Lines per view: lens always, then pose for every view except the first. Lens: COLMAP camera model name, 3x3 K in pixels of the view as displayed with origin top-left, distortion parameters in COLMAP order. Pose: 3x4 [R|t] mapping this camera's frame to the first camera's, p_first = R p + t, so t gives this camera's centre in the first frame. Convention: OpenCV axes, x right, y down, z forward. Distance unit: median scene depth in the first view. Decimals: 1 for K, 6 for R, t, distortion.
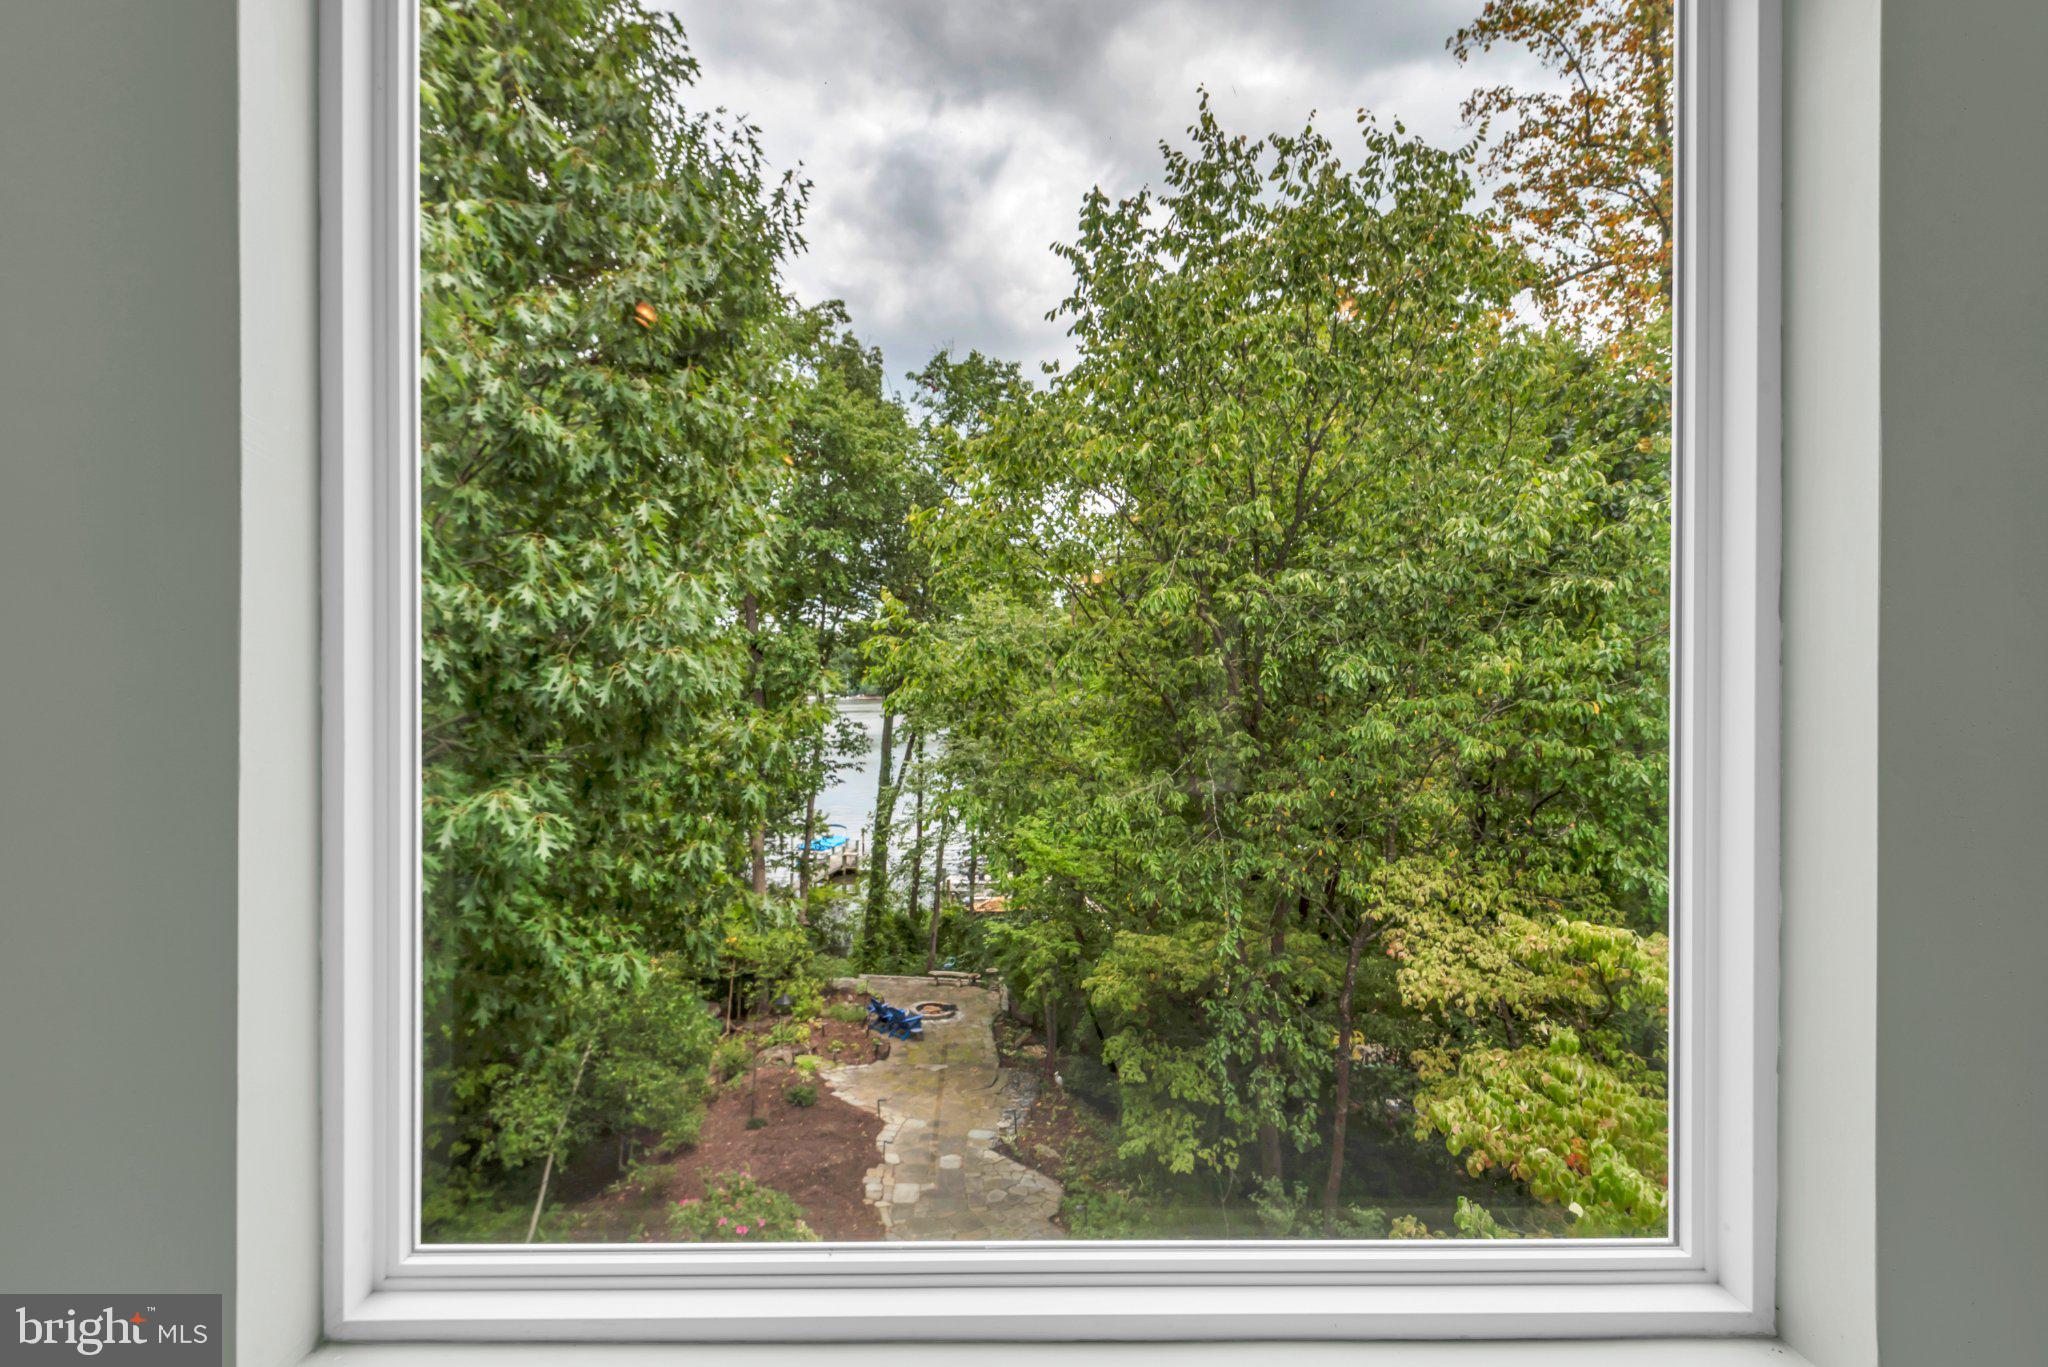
lens RADIAL K [[885.1, 0, 969.9], [0, 885.1, 710.0], [0, 0, 1]] dist [0.002594, 0.000066]
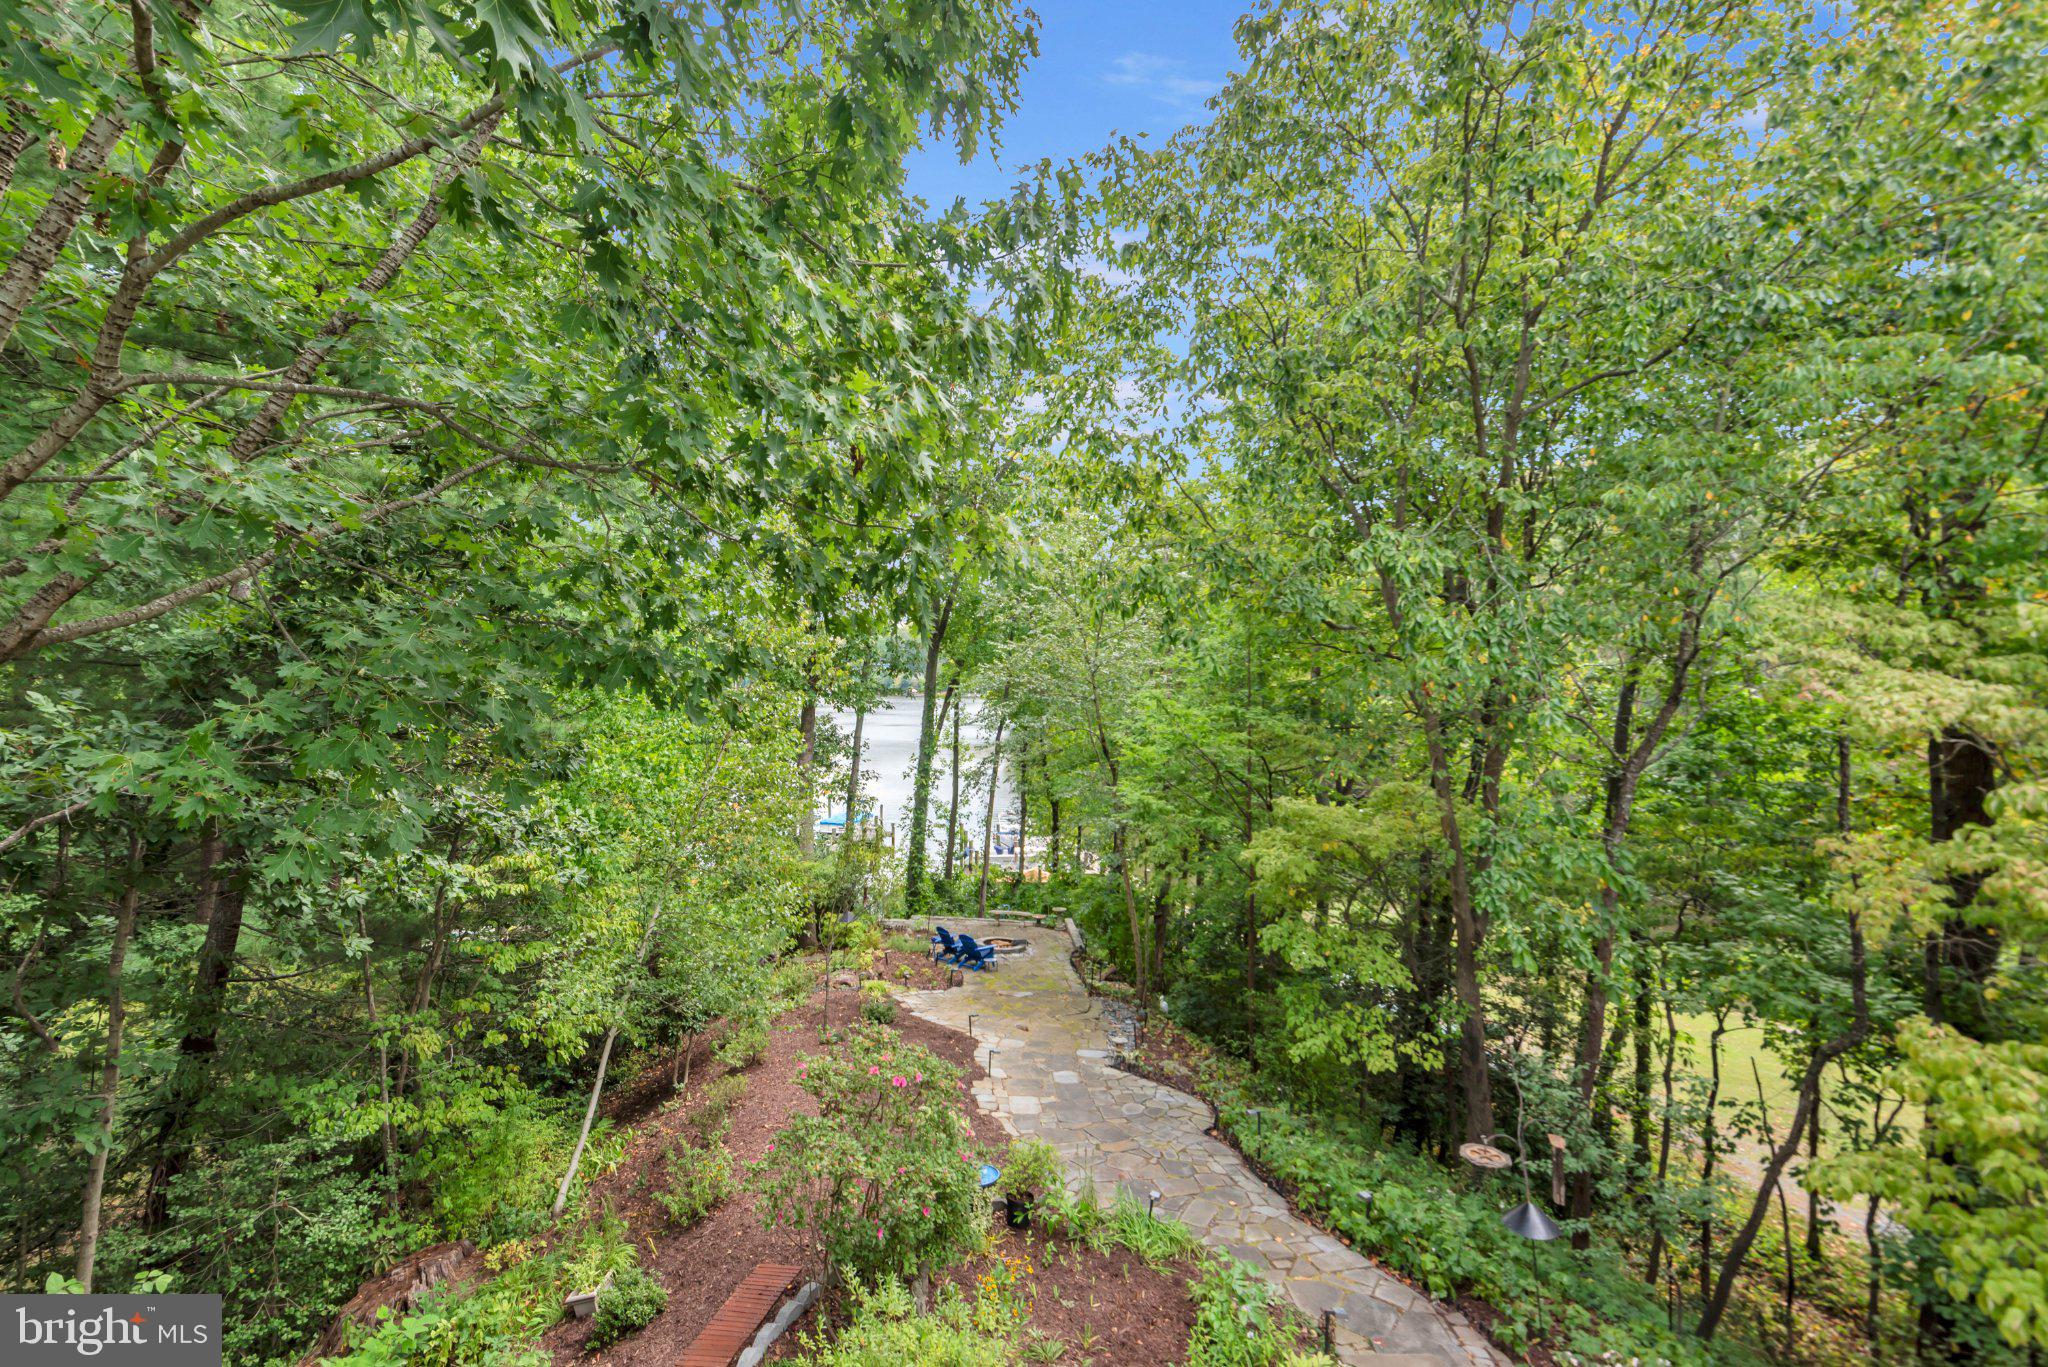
lens RADIAL K [[926.7, 0, 1004.9], [0, 926.7, 670.2], [0, 0, 1]] dist [0.023967, -0.011713]
pose [[0.999947, 0.010181, -0.001361, -0.054300], [-0.010177, 0.999944, 0.002965, 0.073862], [0.001392, -0.002951, 0.999995, 0.065394]]
